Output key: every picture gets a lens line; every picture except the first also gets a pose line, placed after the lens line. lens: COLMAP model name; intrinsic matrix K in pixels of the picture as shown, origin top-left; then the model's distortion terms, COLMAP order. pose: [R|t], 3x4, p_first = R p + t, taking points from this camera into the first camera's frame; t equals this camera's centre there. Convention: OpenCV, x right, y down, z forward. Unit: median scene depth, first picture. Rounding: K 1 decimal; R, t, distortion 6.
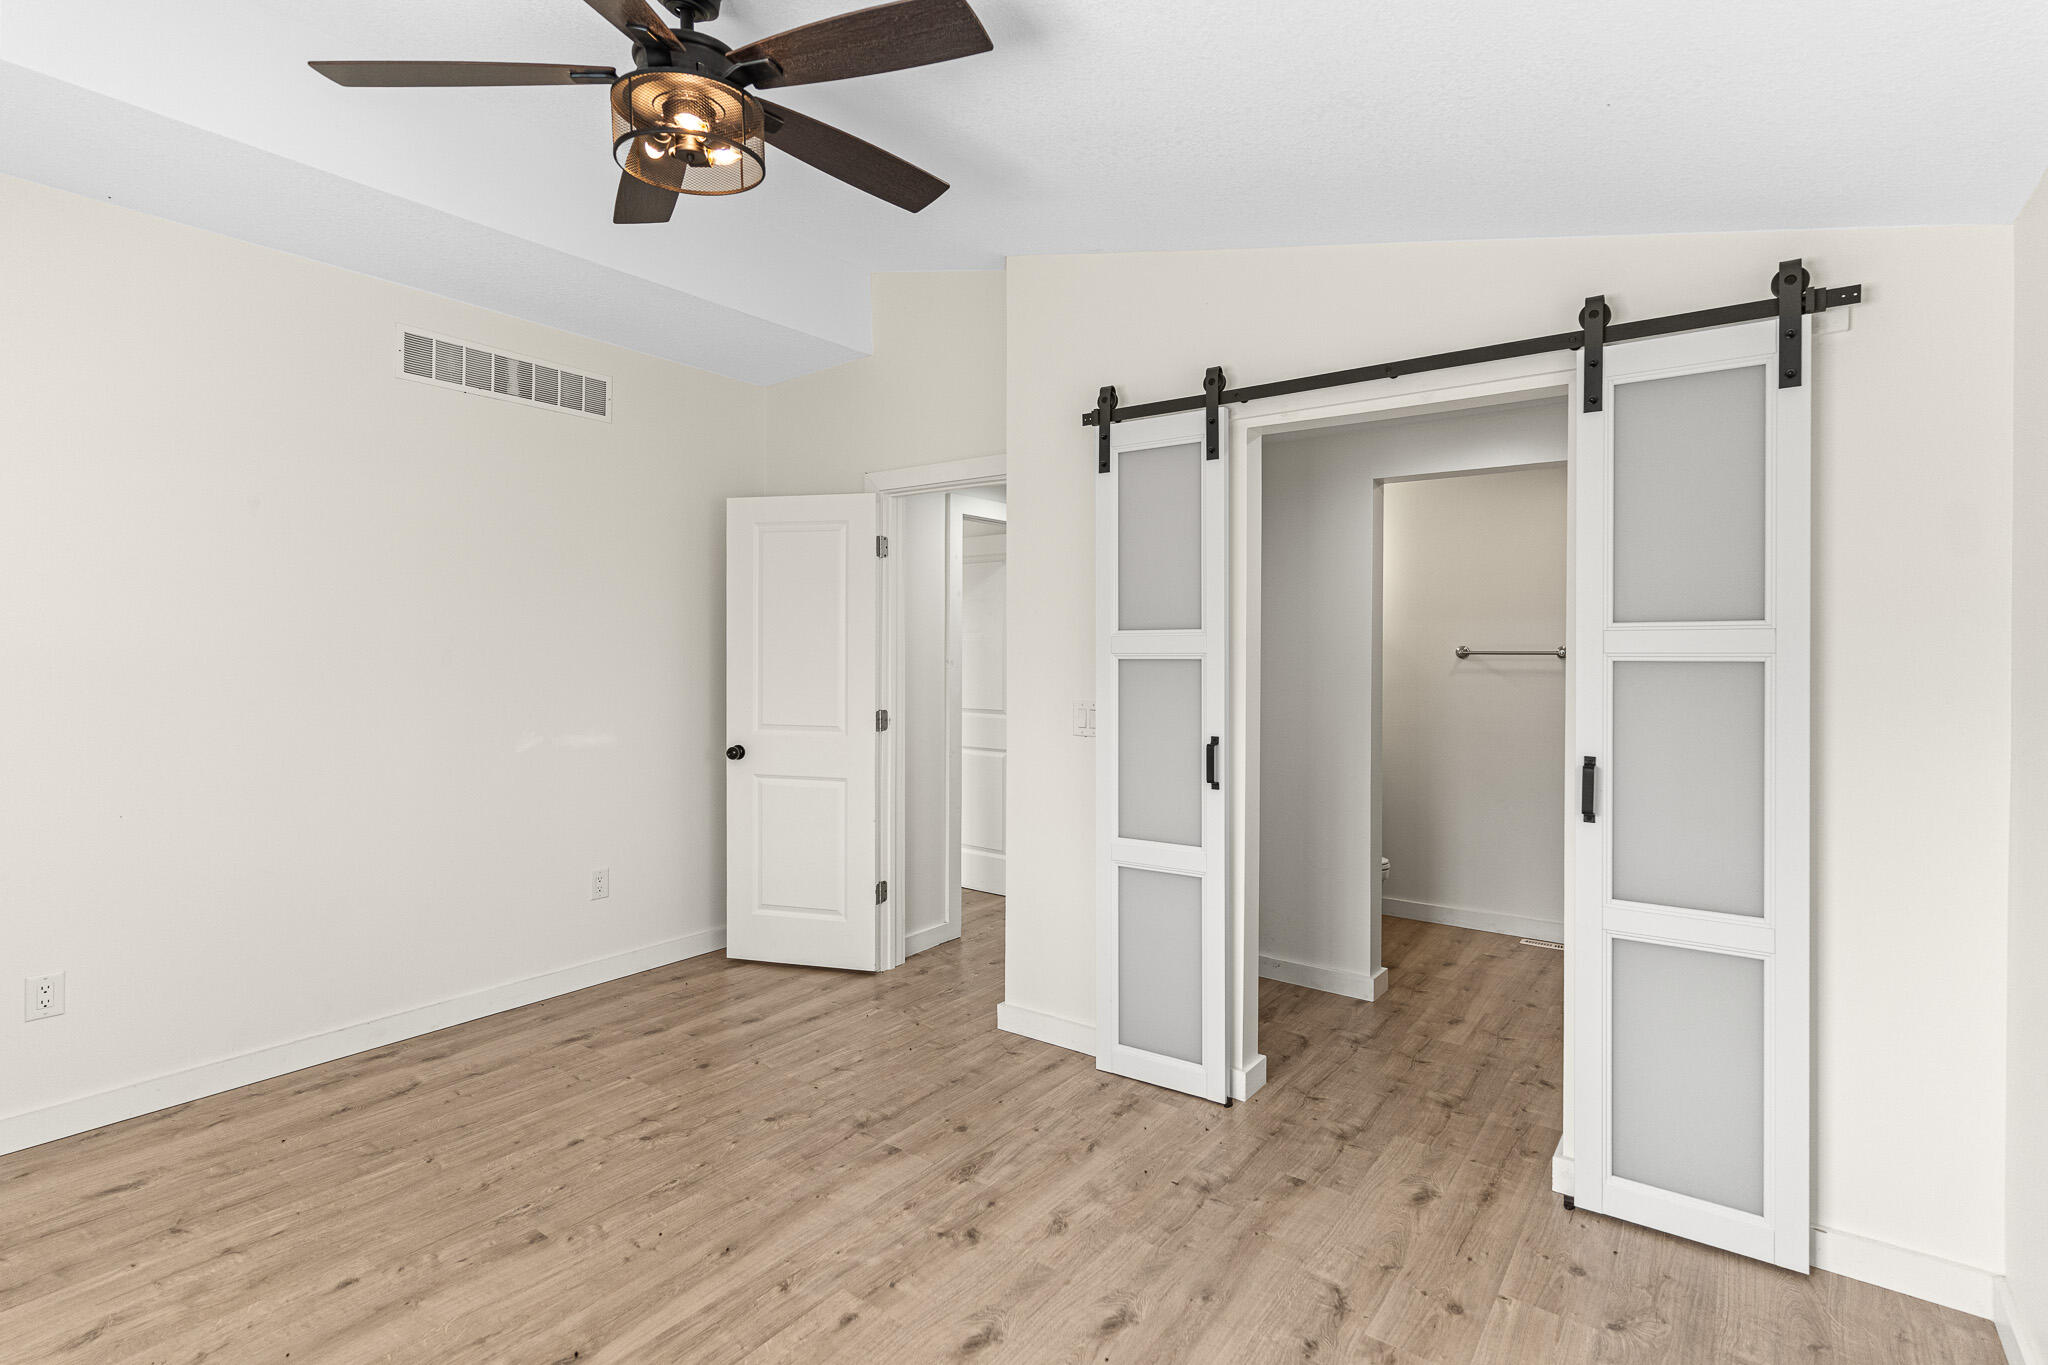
lens RADIAL K [[971.7, 0, 1024.0], [0, 971.7, 682.5], [0, 0, 1]] dist [0.003442, 0.000296]
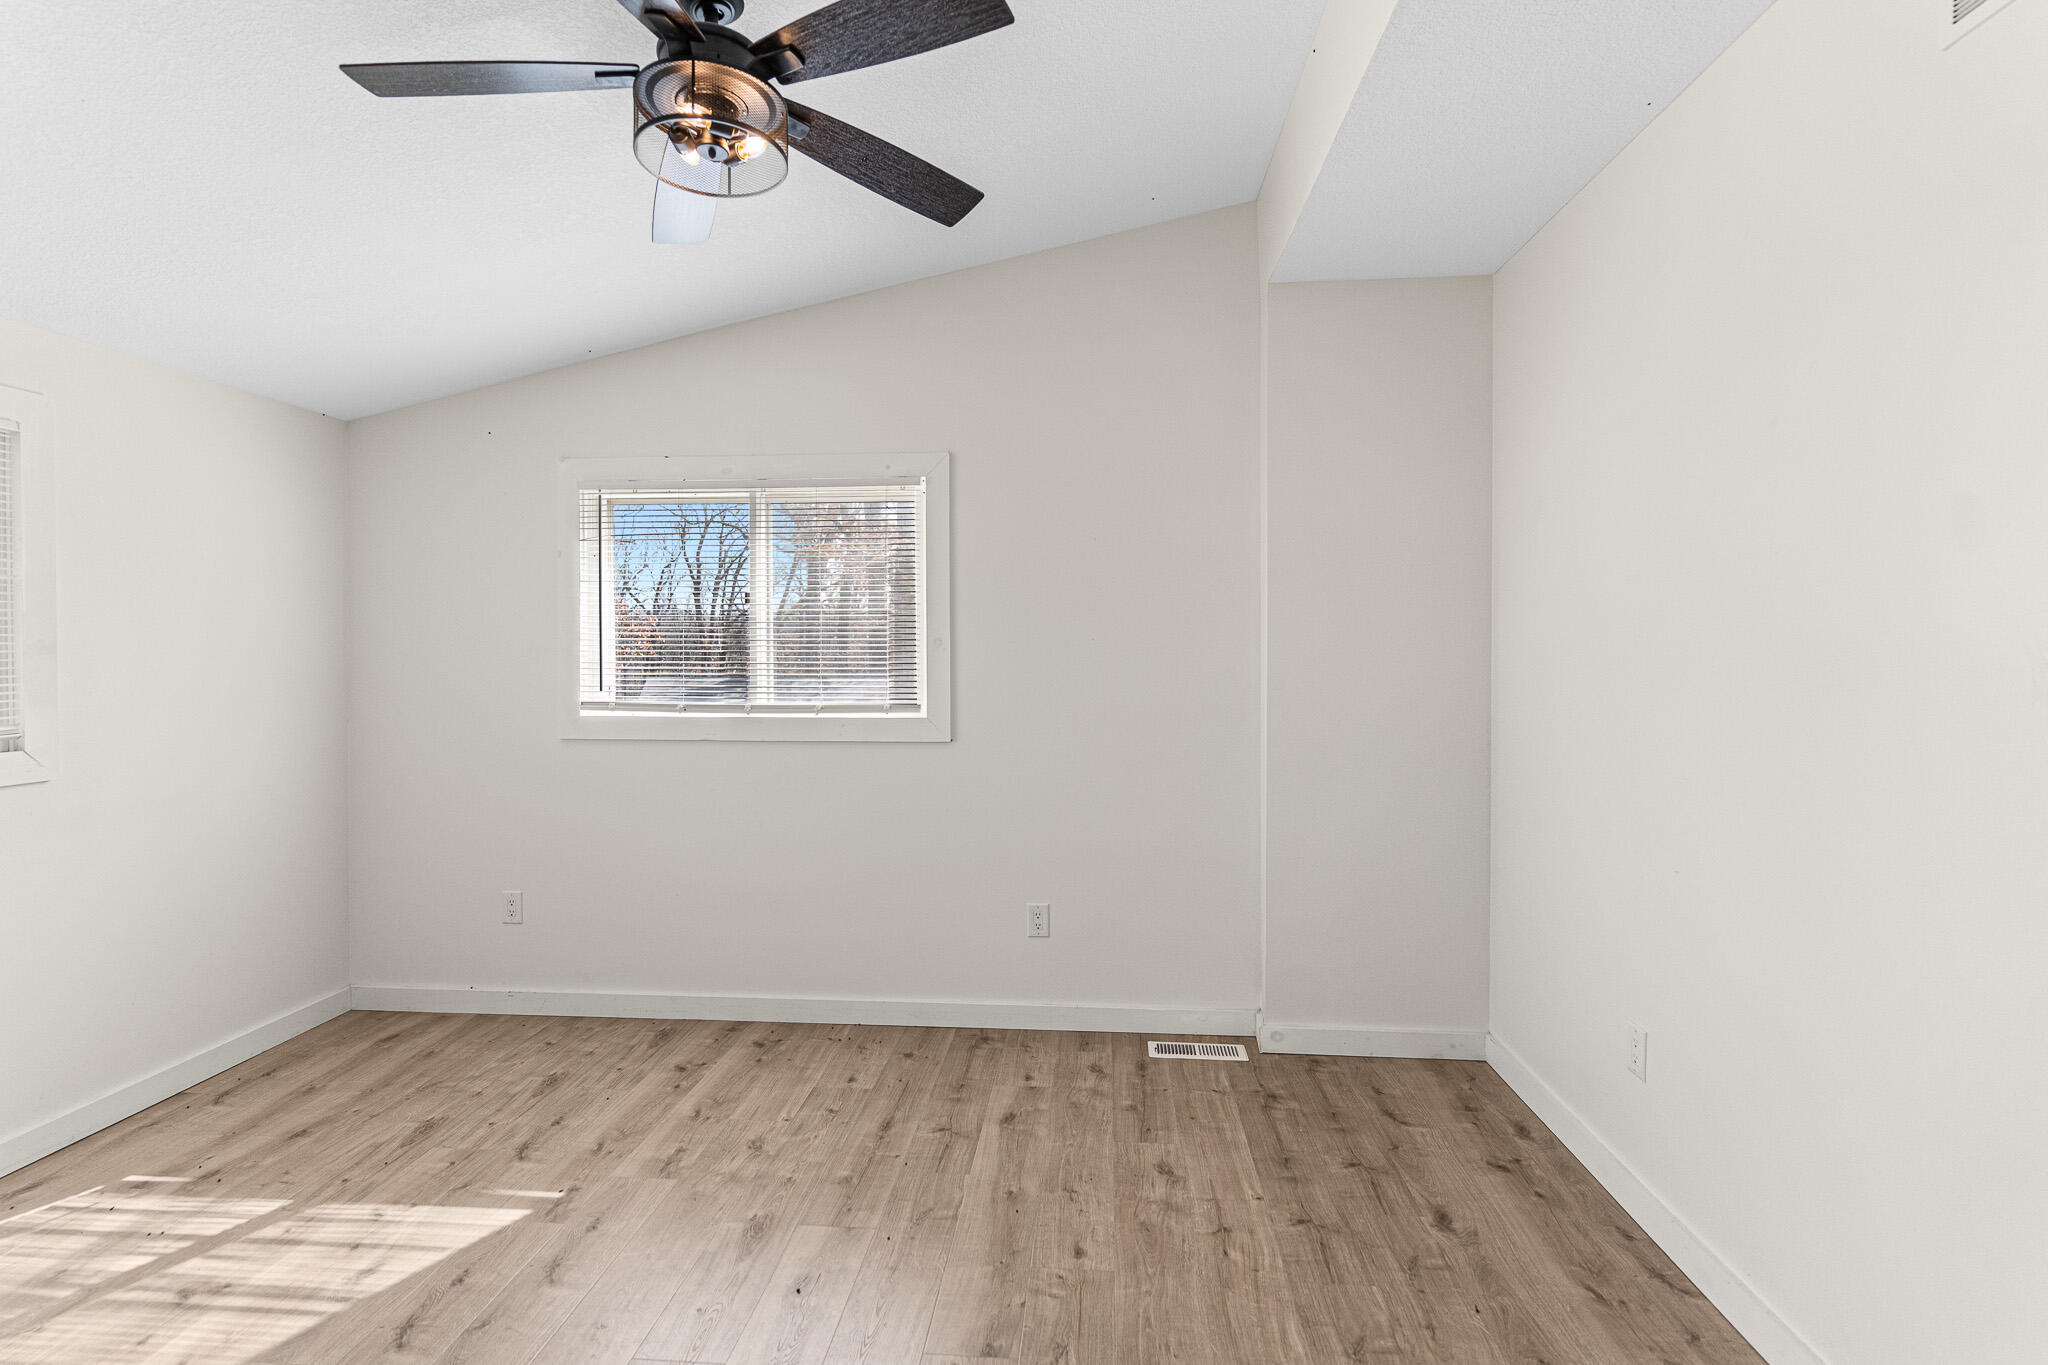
lens RADIAL K [[982.1, 0, 1026.7], [0, 982.1, 631.8], [0, 0, 1]] dist [-0.000892, 0.001311]
pose [[-0.849691, -0.016876, -0.527011, -0.060297], [-0.023994, 0.999690, 0.006674, -0.052440], [0.526735, 0.018316, -0.849832, 1.534724]]
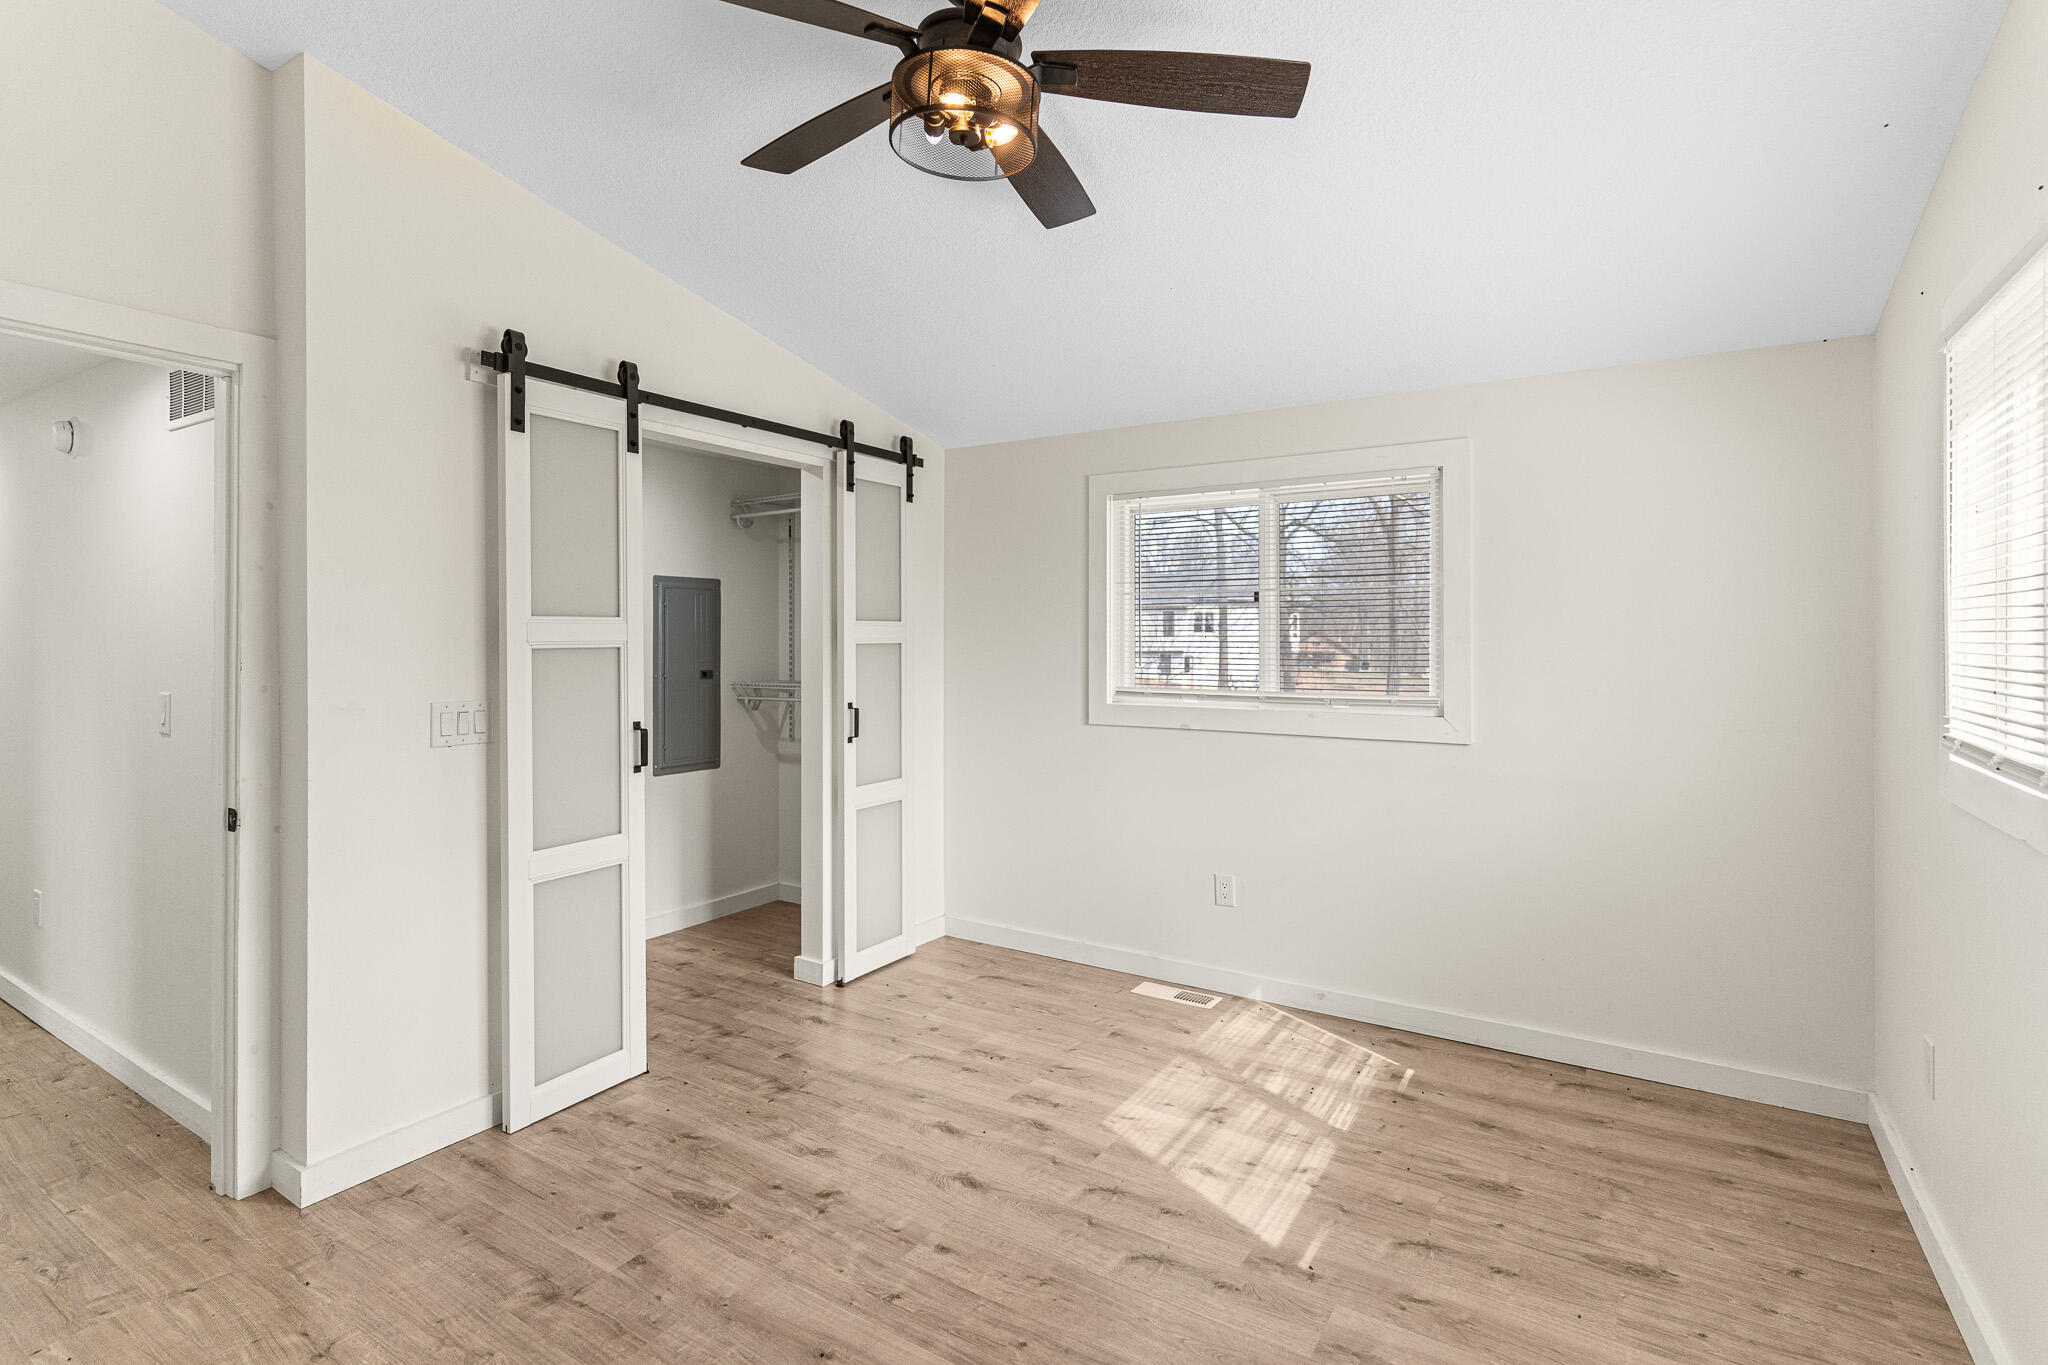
lens RADIAL K [[985.0, 0, 1019.6], [0, 985.0, 664.1], [0, 0, 1]] dist [-0.001396, 0.000193]
pose [[-0.062117, -0.033034, 0.997522, -0.999416], [0.032635, 0.998850, 0.035111, -0.032737], [-0.997535, 0.034735, -0.060967, 0.752534]]
